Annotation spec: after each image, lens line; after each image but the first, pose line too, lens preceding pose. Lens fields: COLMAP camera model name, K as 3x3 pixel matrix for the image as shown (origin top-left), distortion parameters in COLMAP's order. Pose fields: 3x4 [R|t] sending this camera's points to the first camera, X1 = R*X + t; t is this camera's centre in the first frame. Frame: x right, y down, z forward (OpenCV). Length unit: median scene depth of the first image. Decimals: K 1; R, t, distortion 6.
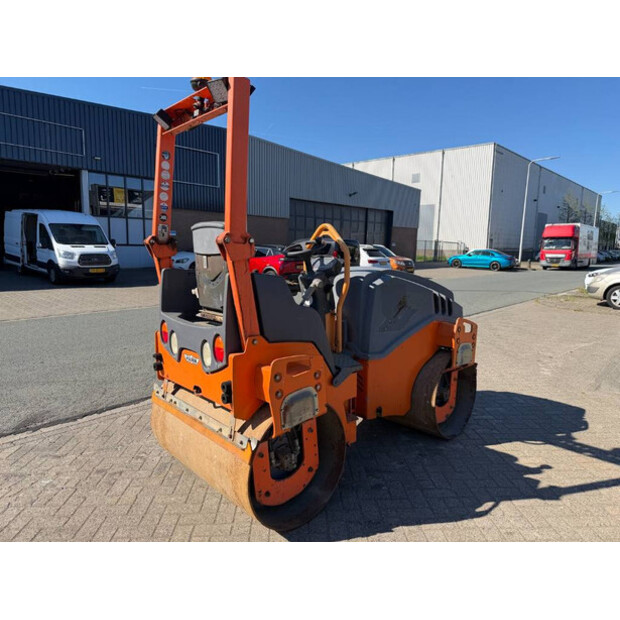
lens RADIAL K [[448.2, 0, 317.1], [0, 448.2, 295.1], [0, 0, 1]] dist [0.035629, -0.073941]
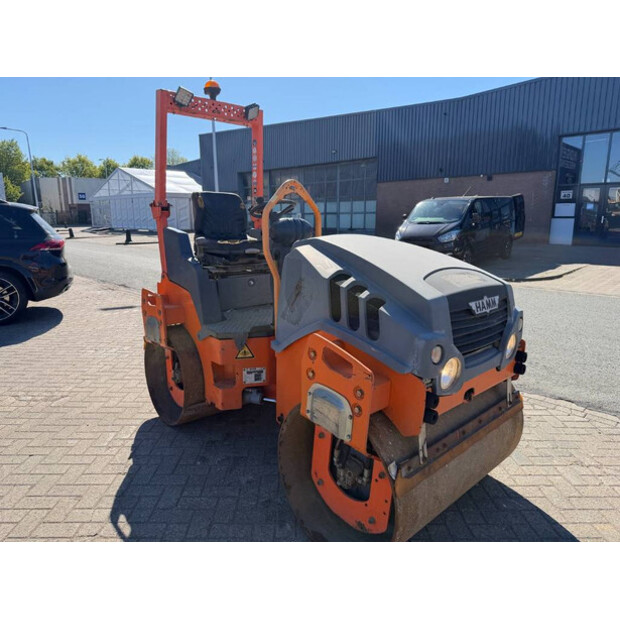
lens RADIAL K [[439.2, 0, 292.3], [0, 439.2, 306.8], [0, 0, 1]] dist [0.025226, -0.033574]
pose [[-0.089467, 0.175018, -0.980492, 0.800458], [-0.100278, 0.977855, 0.183697, -0.069081], [0.990929, 0.114756, -0.069935, 0.990227]]
